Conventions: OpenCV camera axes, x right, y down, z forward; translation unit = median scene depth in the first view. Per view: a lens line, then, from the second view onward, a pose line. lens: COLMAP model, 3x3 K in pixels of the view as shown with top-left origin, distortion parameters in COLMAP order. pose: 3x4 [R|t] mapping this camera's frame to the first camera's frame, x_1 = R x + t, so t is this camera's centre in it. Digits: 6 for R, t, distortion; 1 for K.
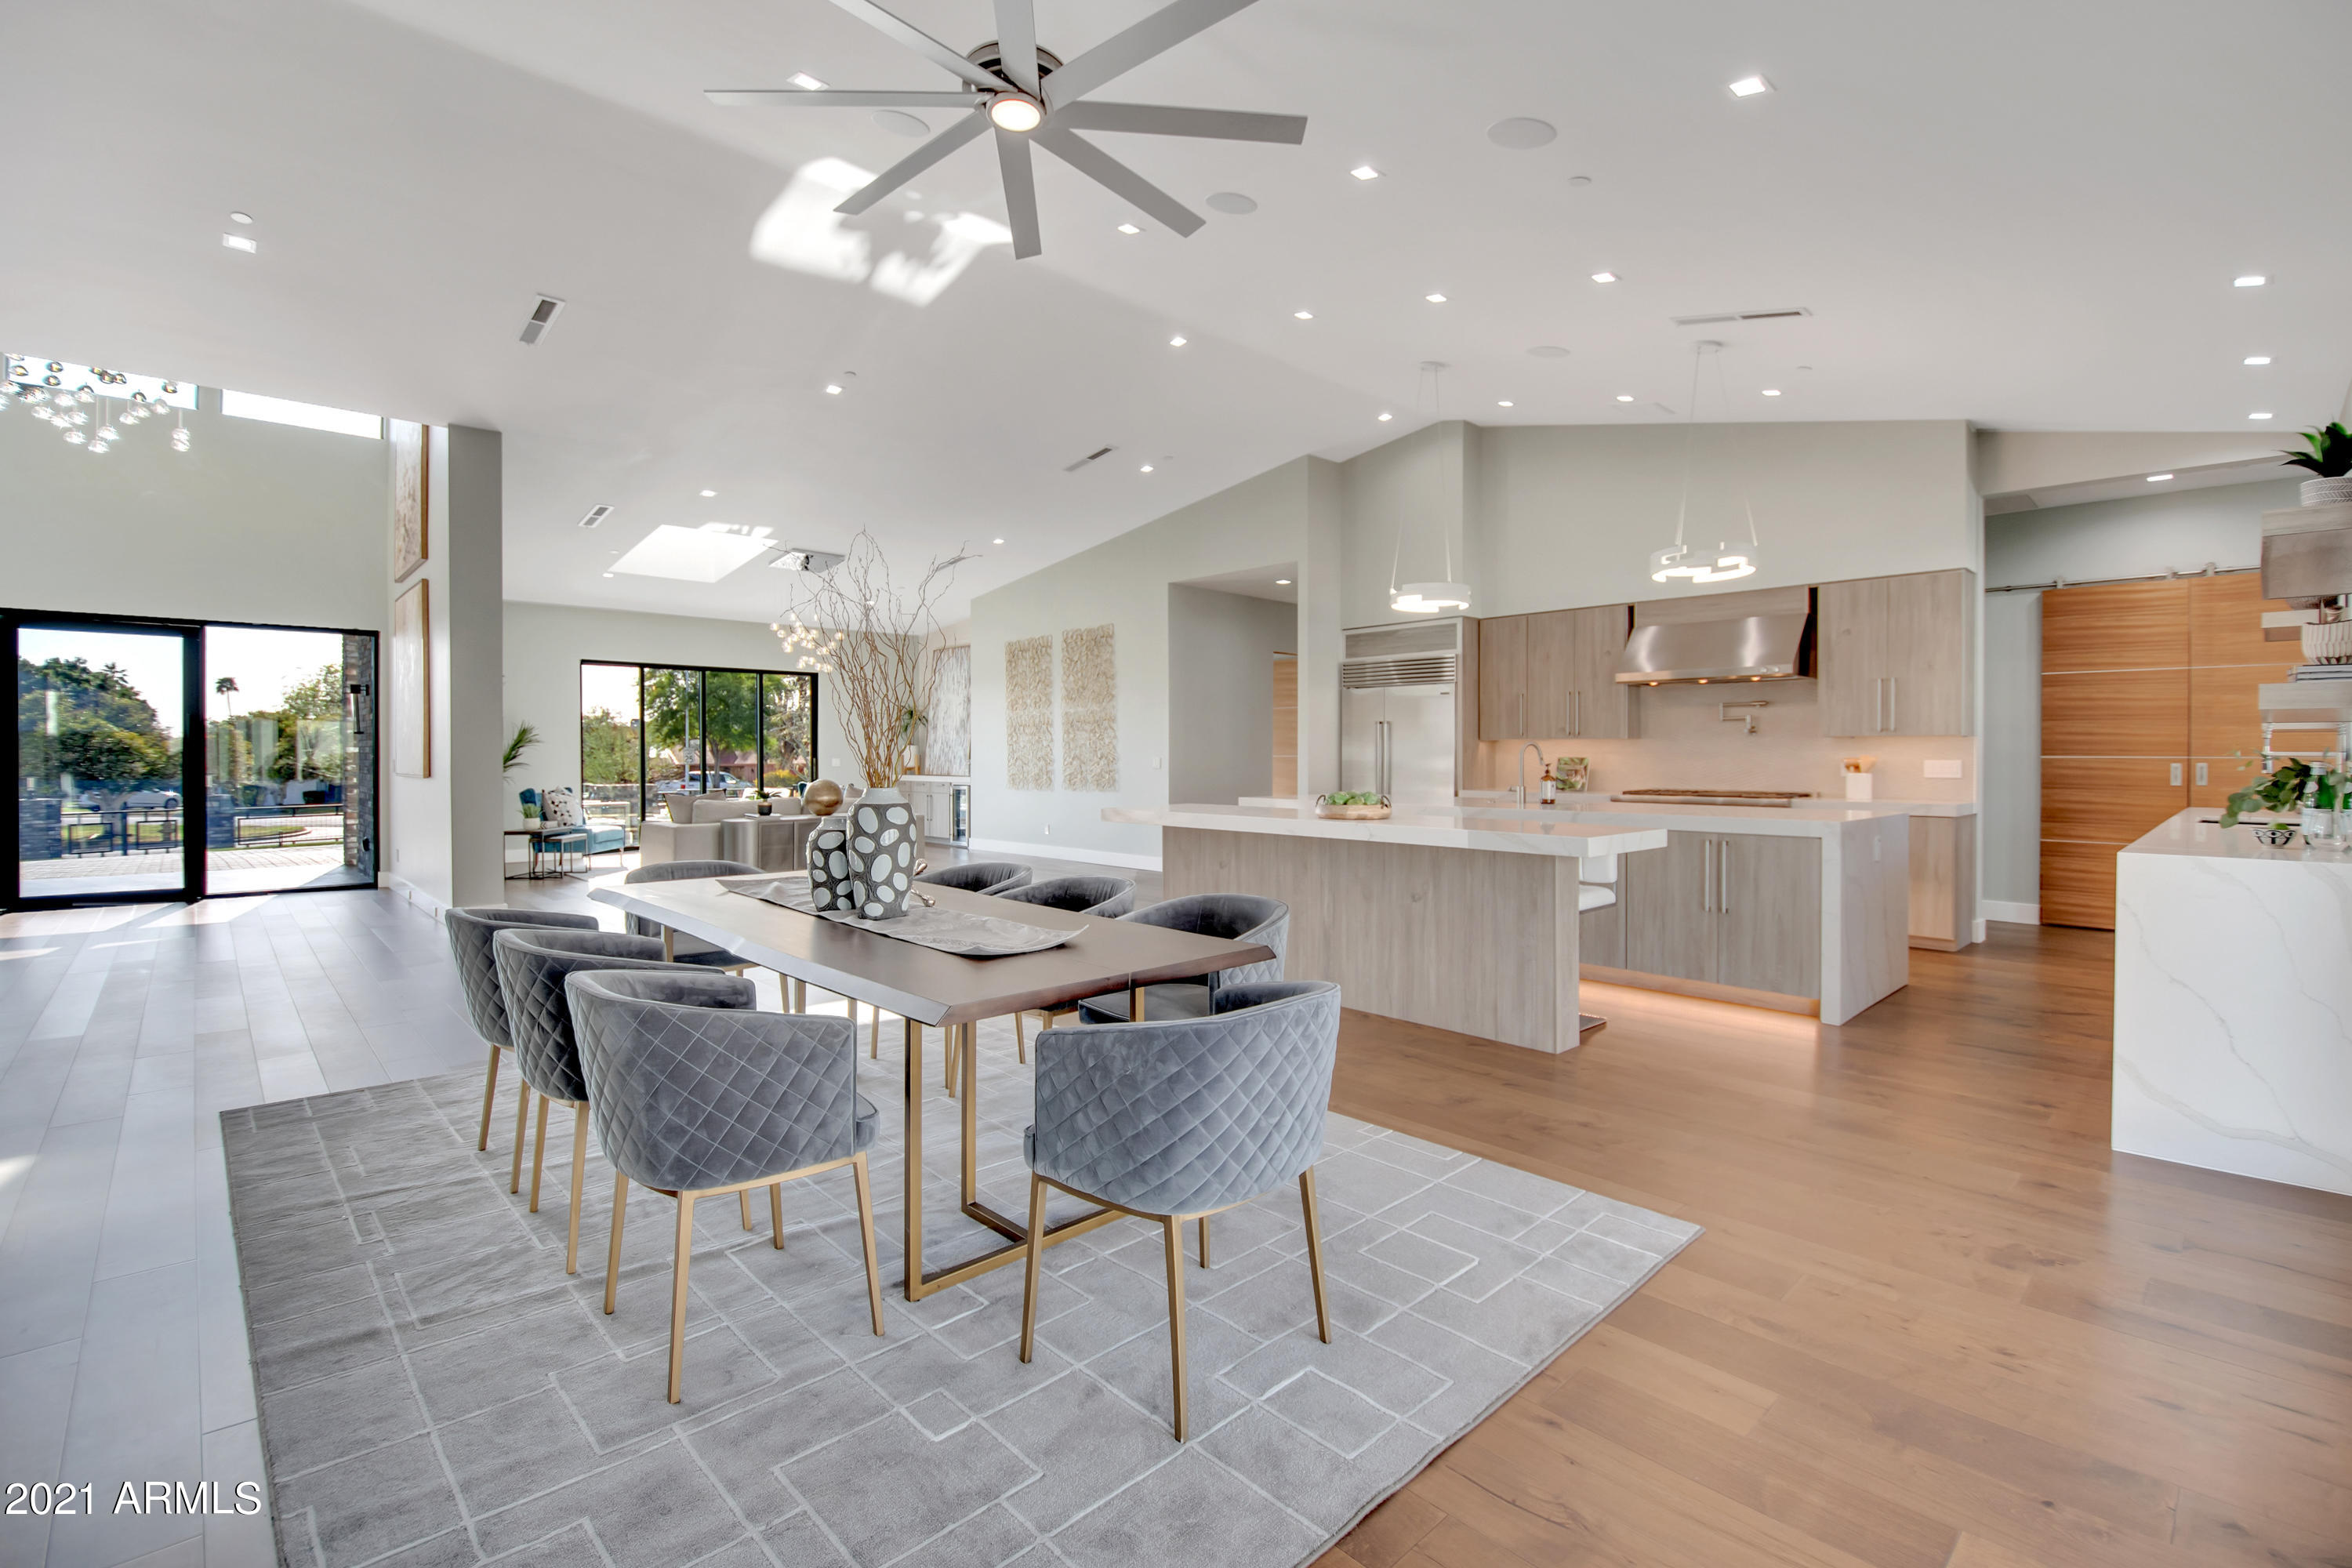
lens RADIAL K [[1047.7, 0, 1170.2], [0, 1047.7, 764.9], [0, 0, 1]] dist [-0.000254, -0.014379]
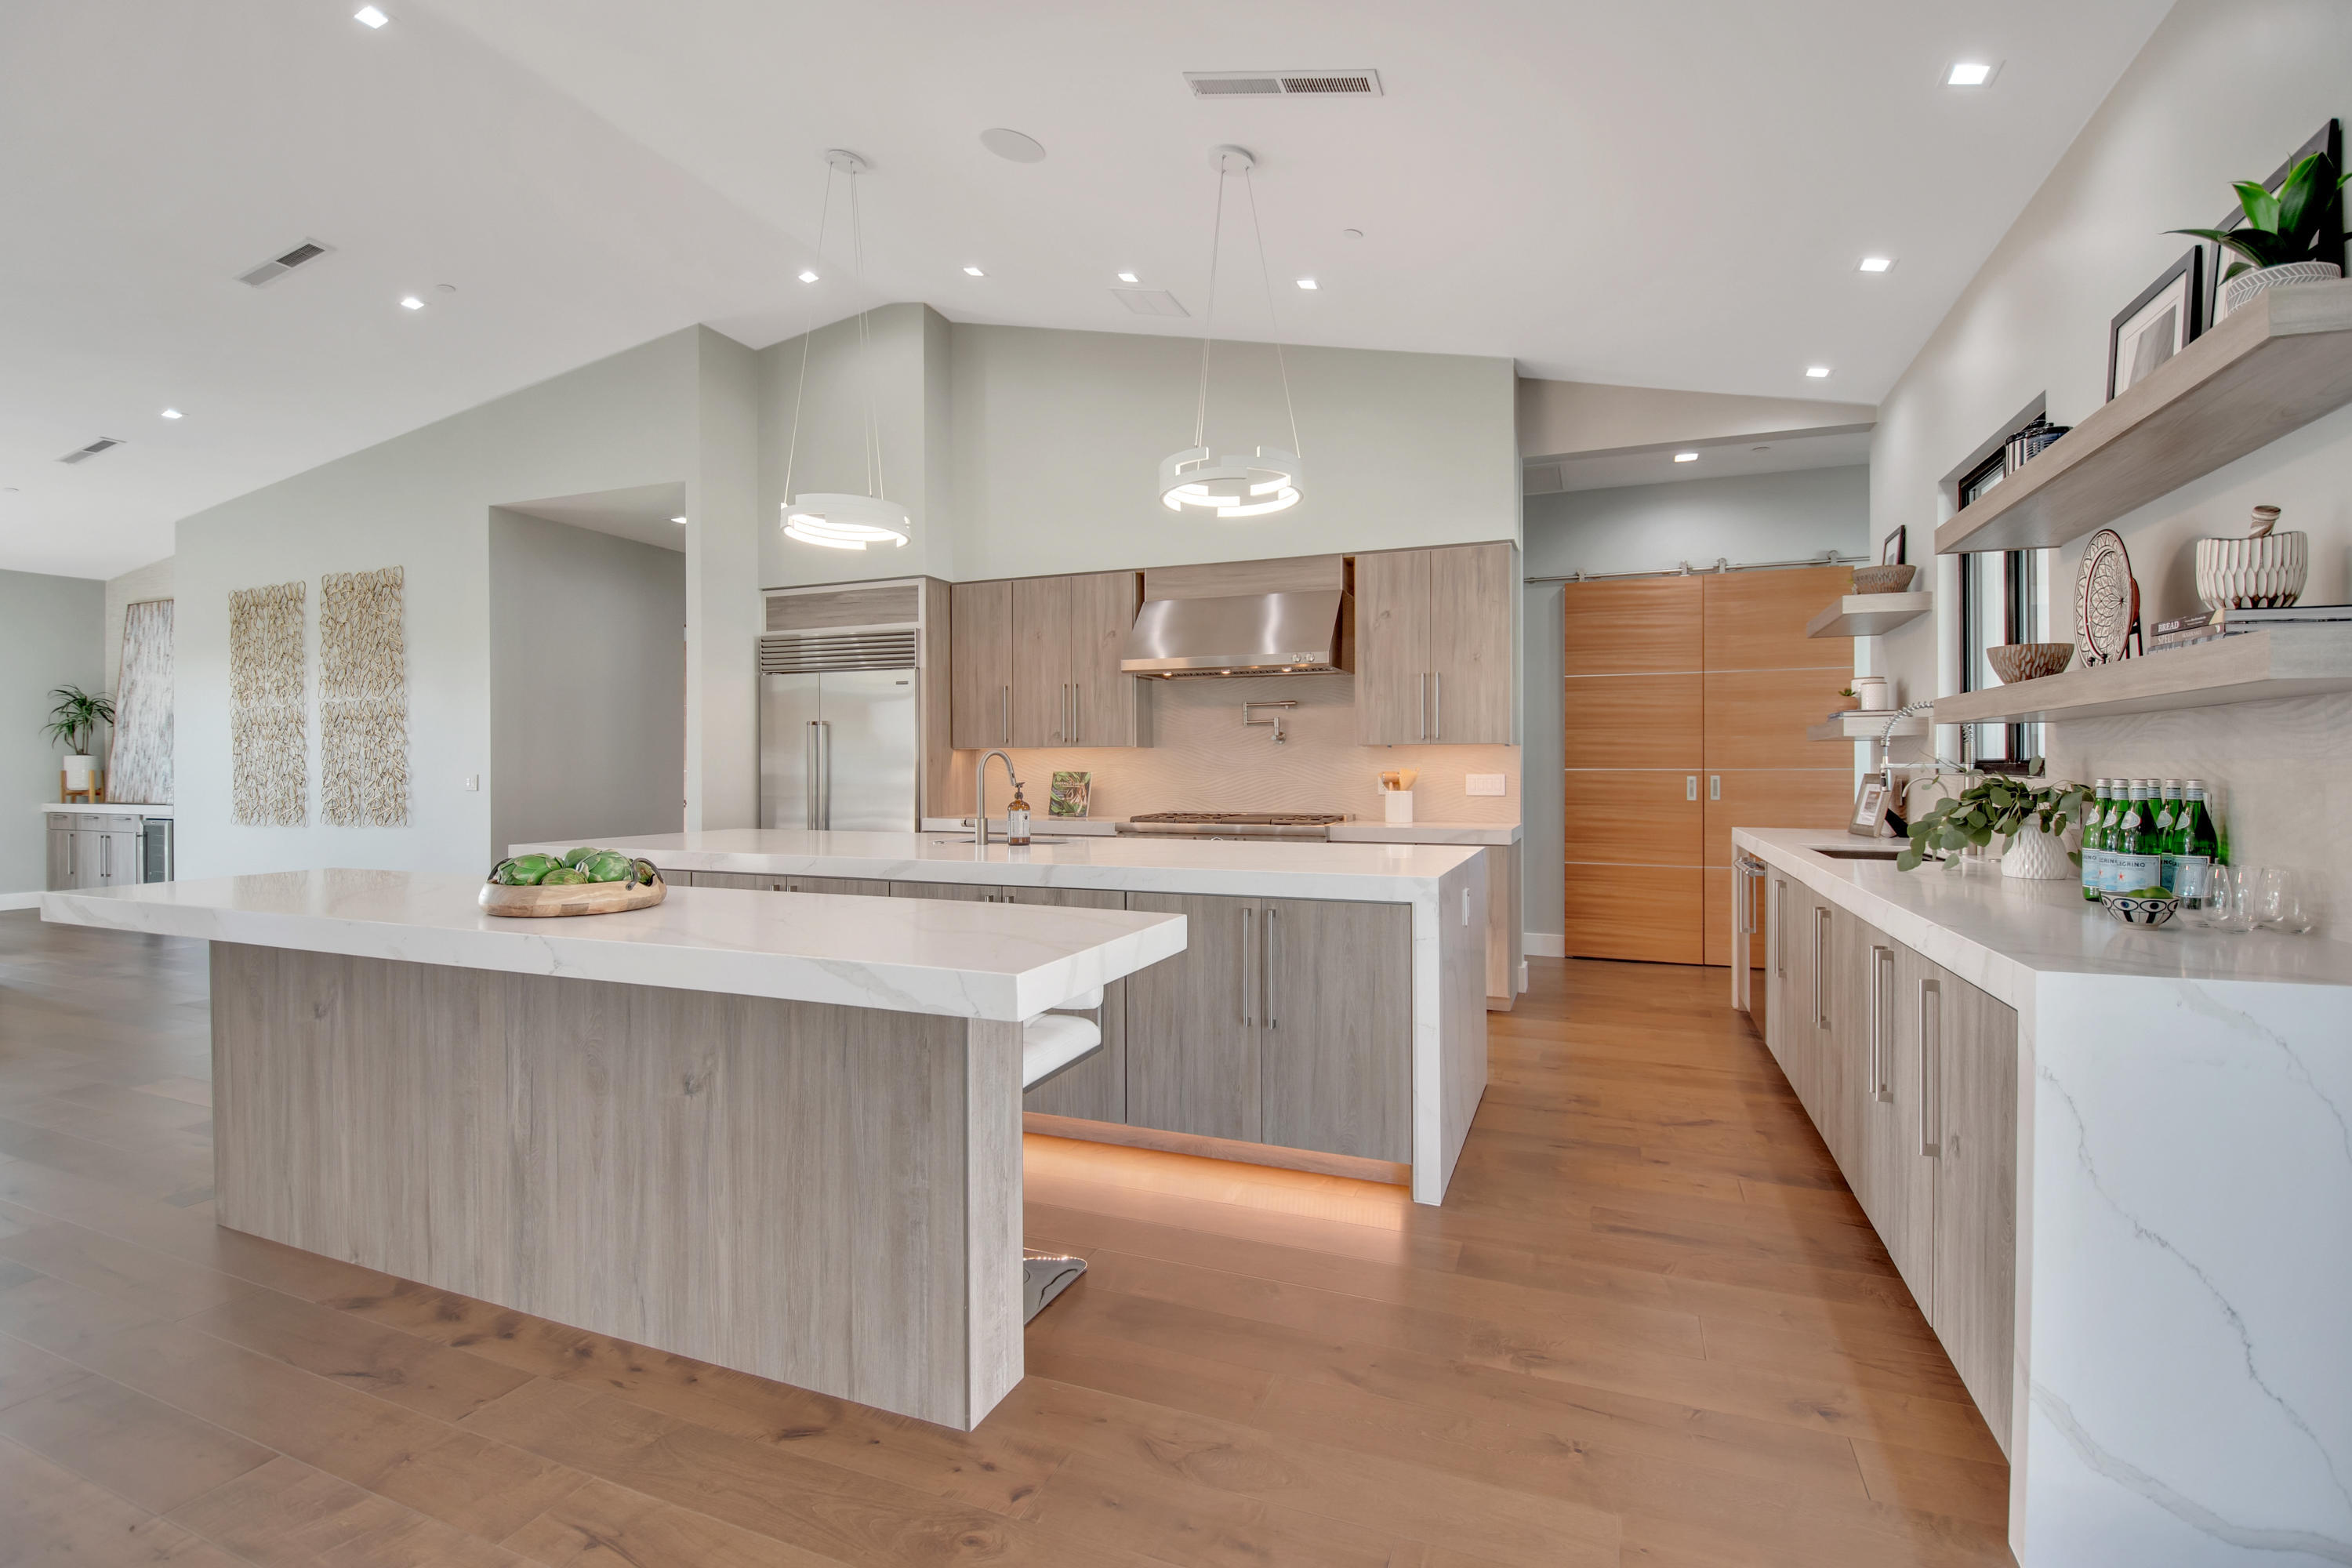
lens RADIAL K [[1047.7, 0, 1175.4], [0, 1047.7, 770.8], [0, 0, 1]] dist [-0.000254, -0.014379]
pose [[0.906359, -0.004020, 0.422489, 0.153660], [0.006574, 0.999968, -0.004587, -0.004646], [-0.422457, 0.006935, 0.906356, 0.325880]]
